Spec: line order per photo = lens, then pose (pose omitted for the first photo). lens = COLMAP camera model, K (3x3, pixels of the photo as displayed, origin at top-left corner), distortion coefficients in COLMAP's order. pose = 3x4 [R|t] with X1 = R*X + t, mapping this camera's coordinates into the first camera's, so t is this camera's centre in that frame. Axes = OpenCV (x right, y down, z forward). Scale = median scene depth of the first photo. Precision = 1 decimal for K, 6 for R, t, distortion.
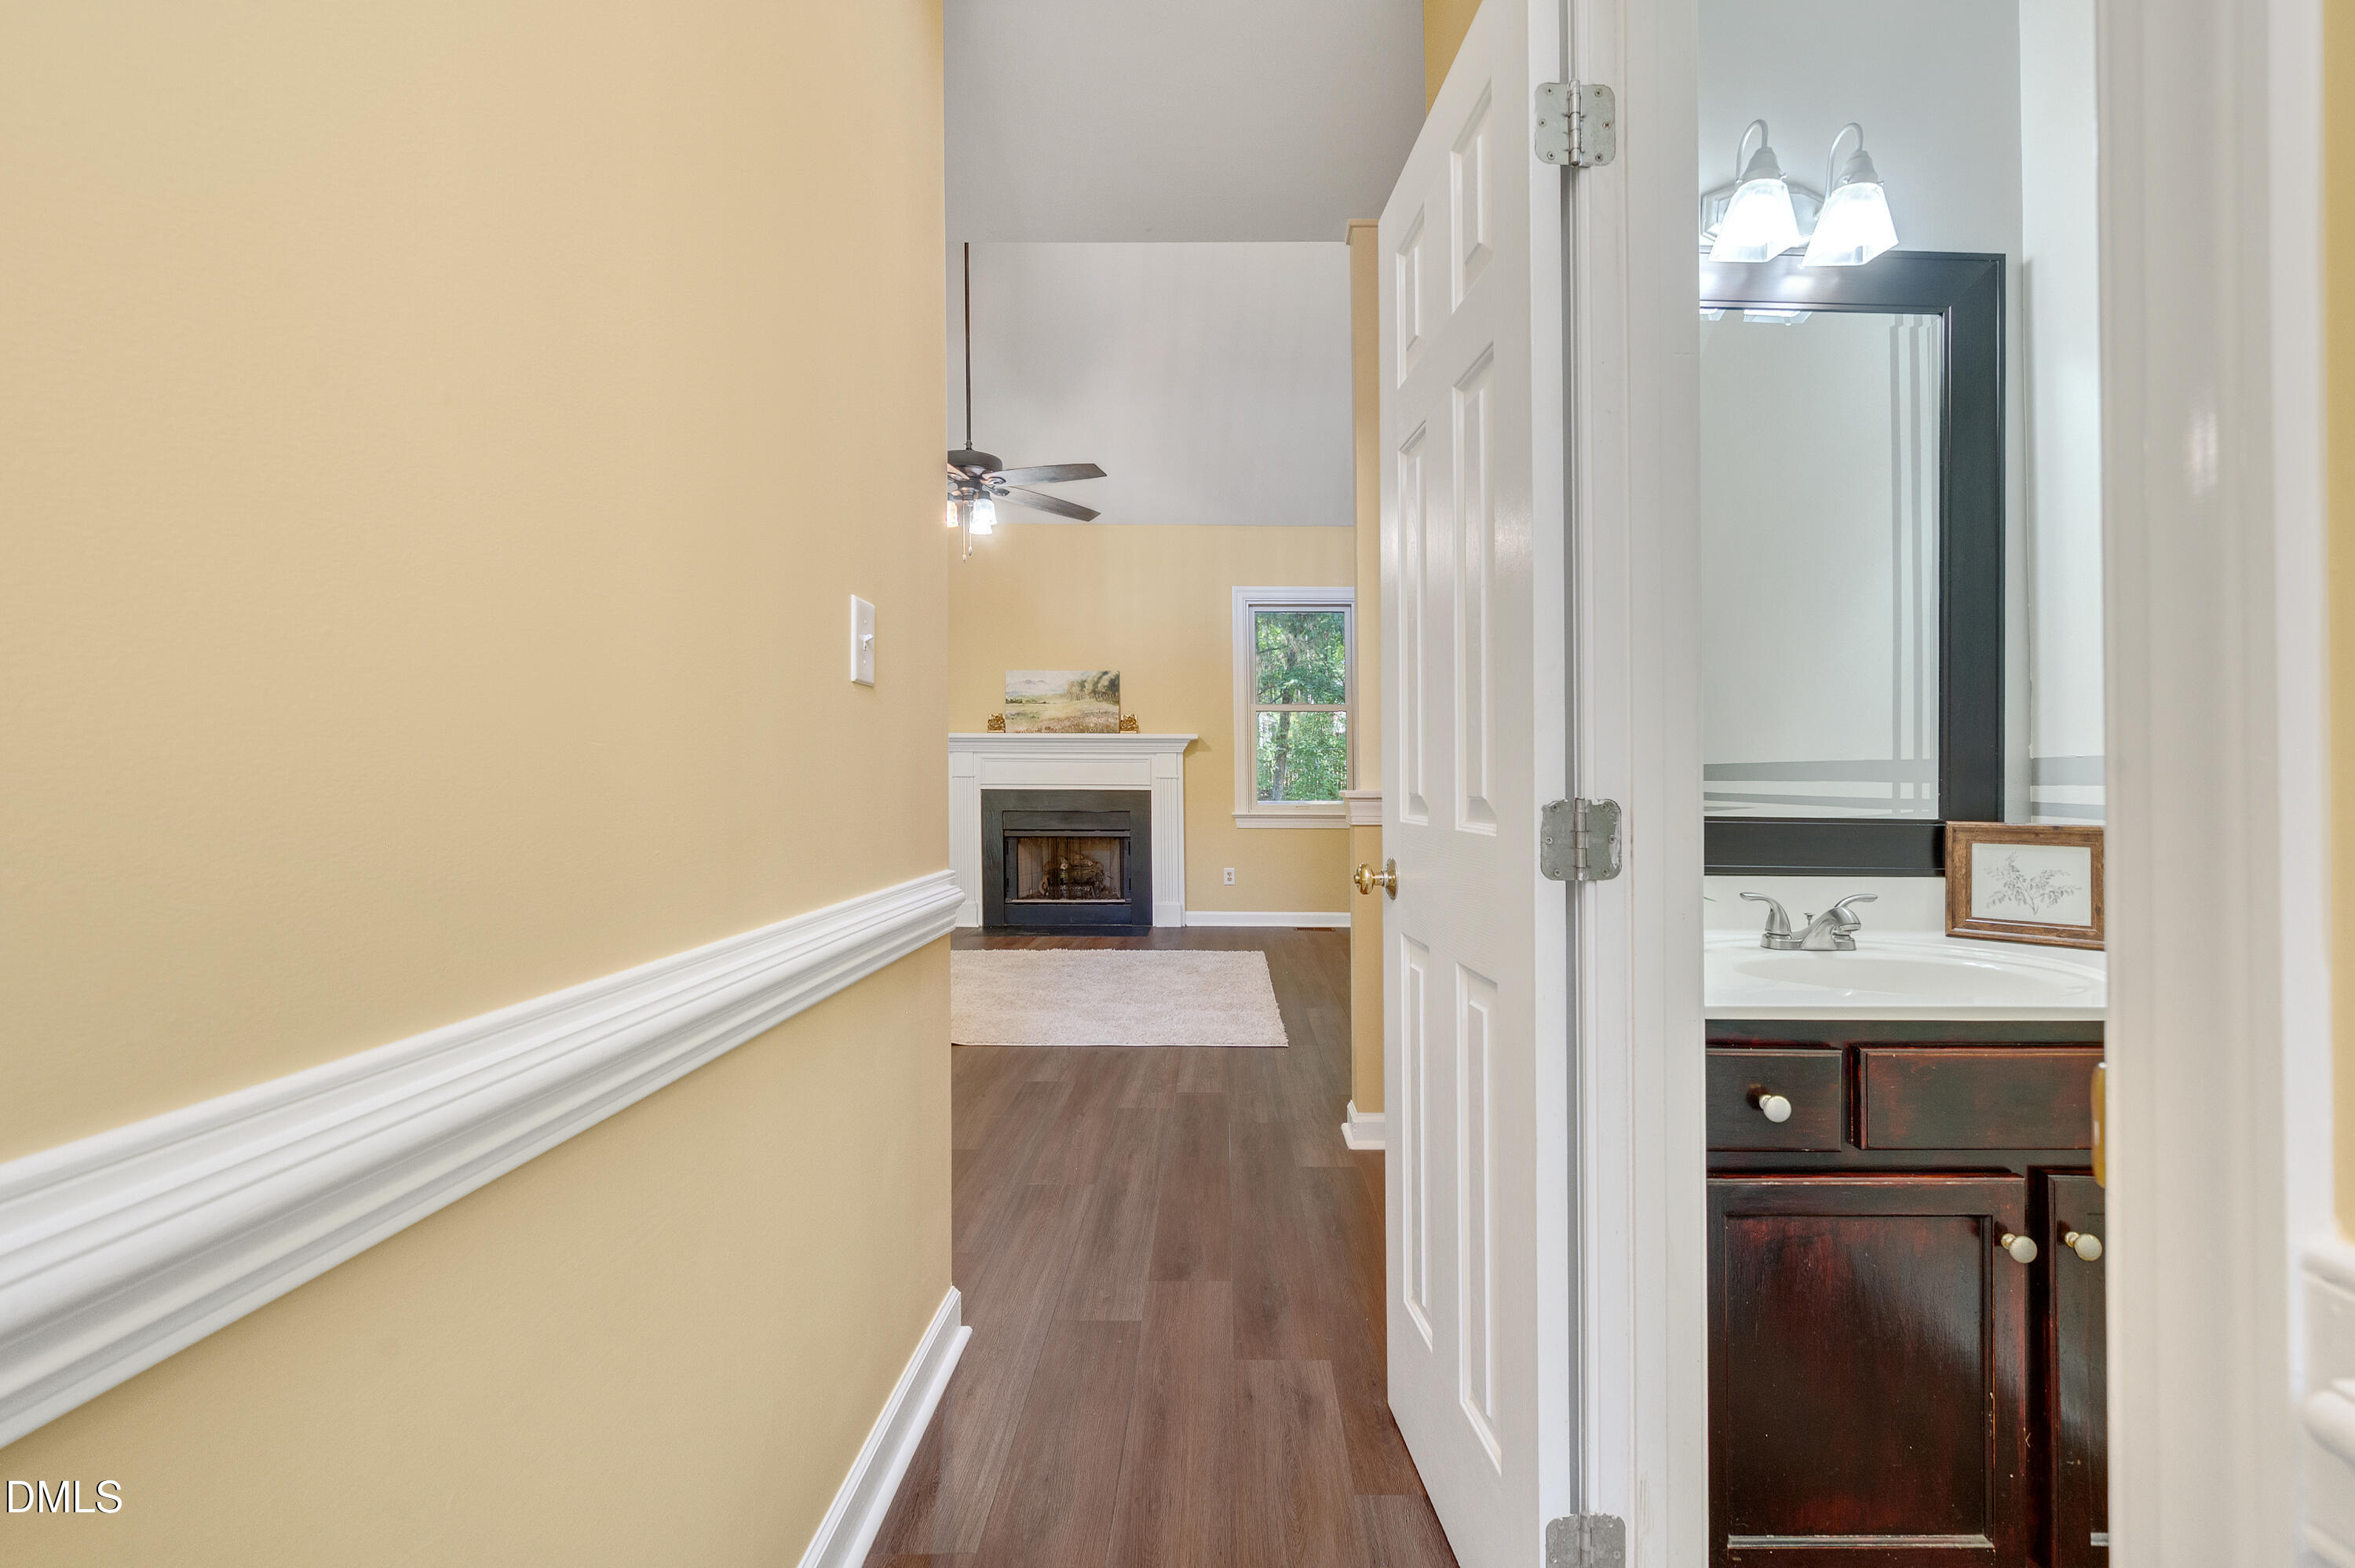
lens RADIAL K [[963.7, 0, 1177.5], [0, 963.7, 784.0], [0, 0, 1]] dist [0.008259, -0.000027]
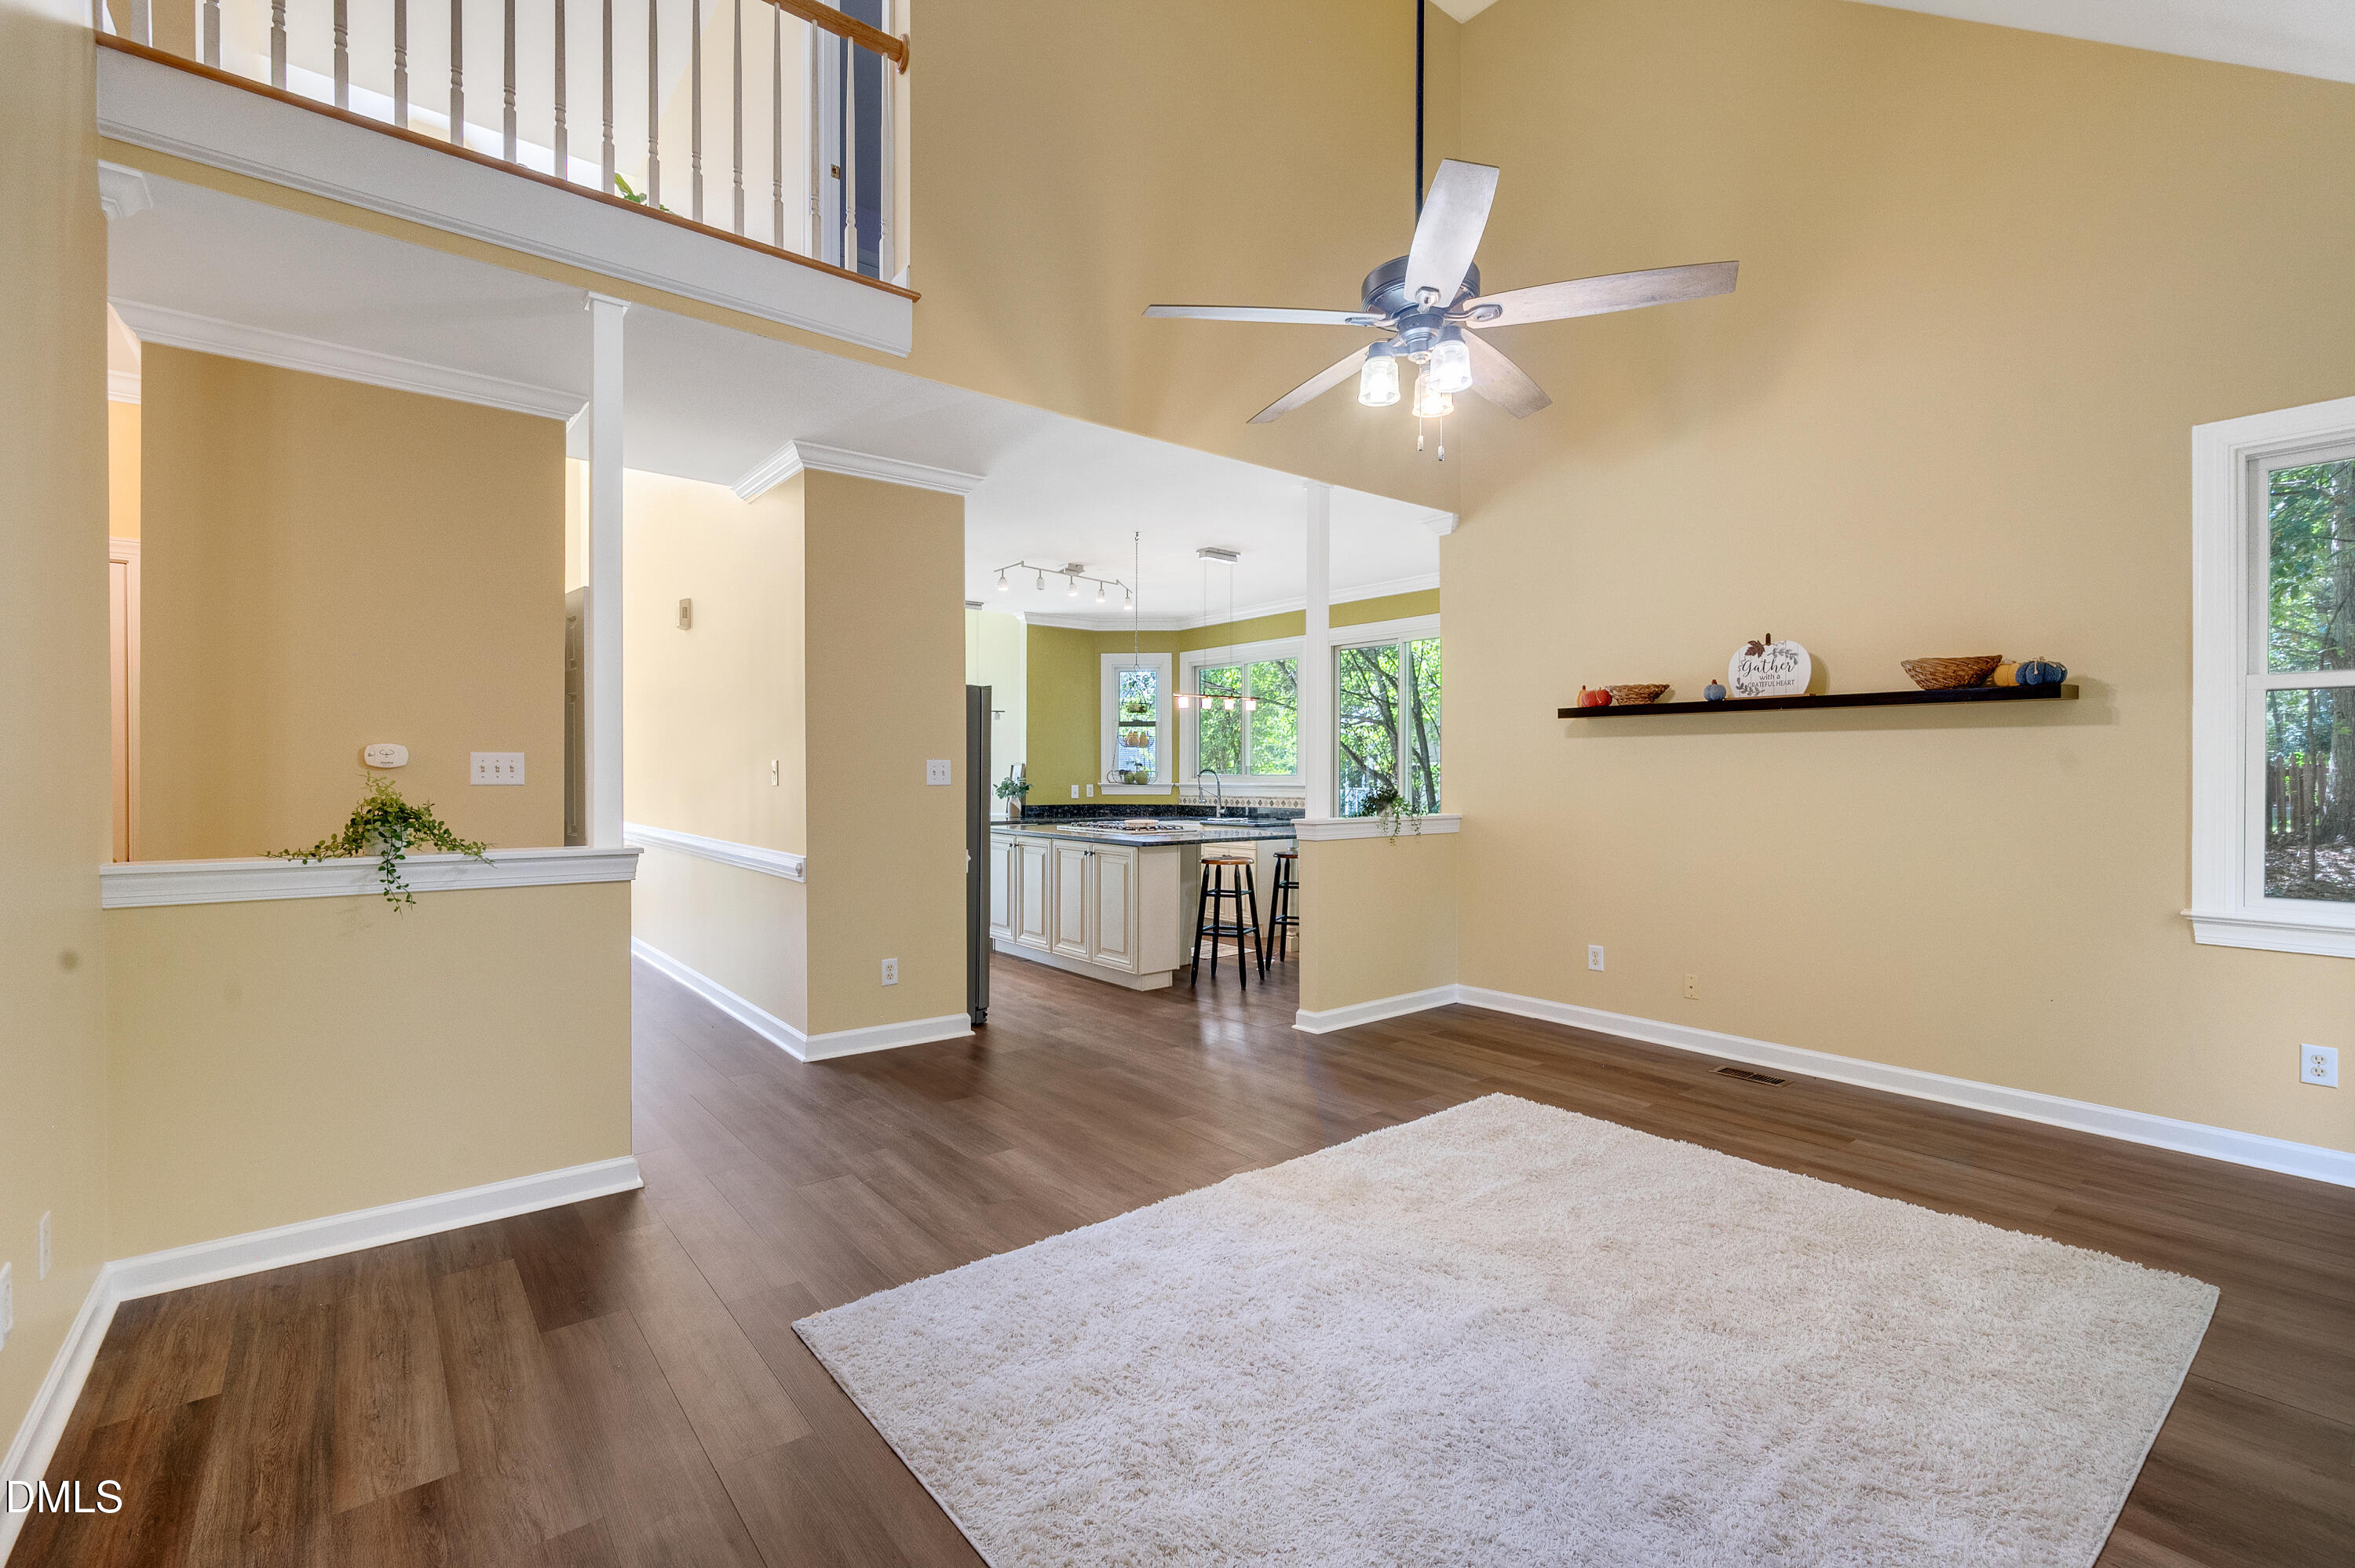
lens RADIAL K [[1039.7, 0, 1169.3], [0, 1039.7, 774.7], [0, 0, 1]] dist [0.000259, -0.000088]
pose [[-0.762929, -0.007980, -0.646432, 0.197203], [-0.009284, 0.999956, -0.001388, -0.032921], [0.646415, 0.004943, -0.762970, 0.925136]]
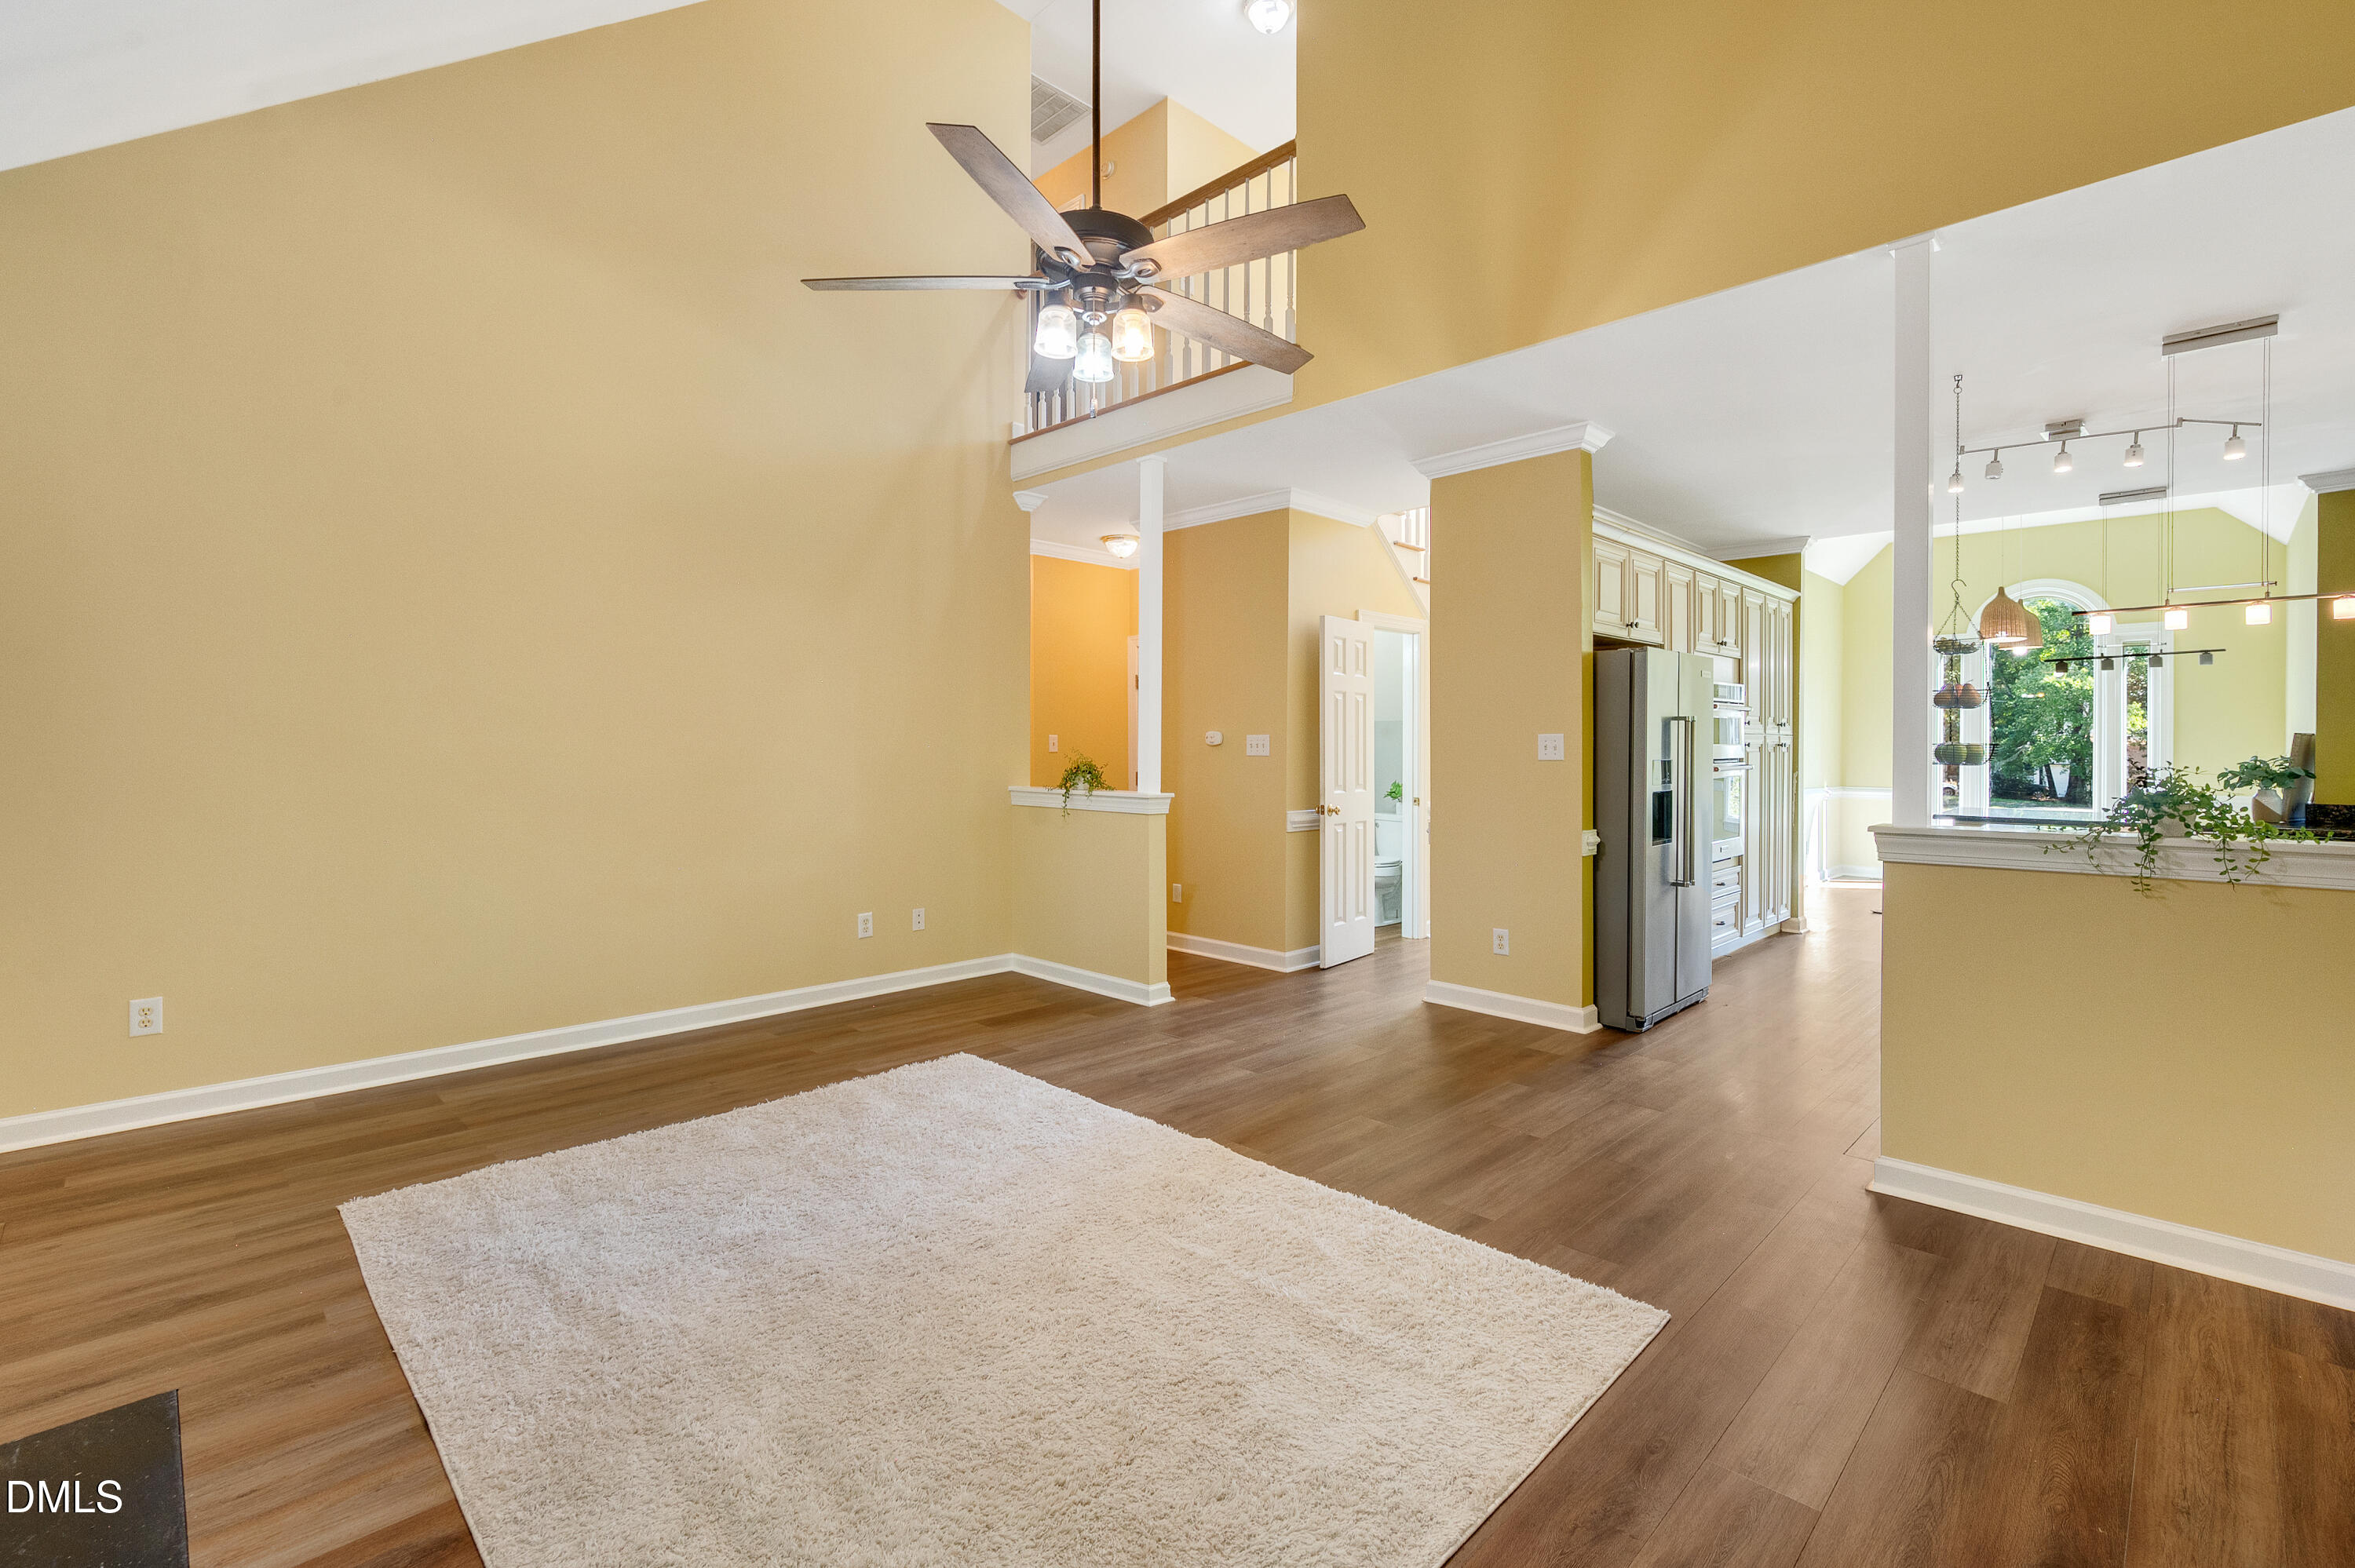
lens RADIAL K [[1039.7, 0, 1169.3], [0, 1039.7, 774.7], [0, 0, 1]] dist [0.000259, -0.000088]
pose [[-0.728104, -0.027494, 0.684915, -0.438636], [-0.004281, 0.999358, 0.035566, -0.039806], [-0.685453, 0.022963, -0.727754, 0.947899]]
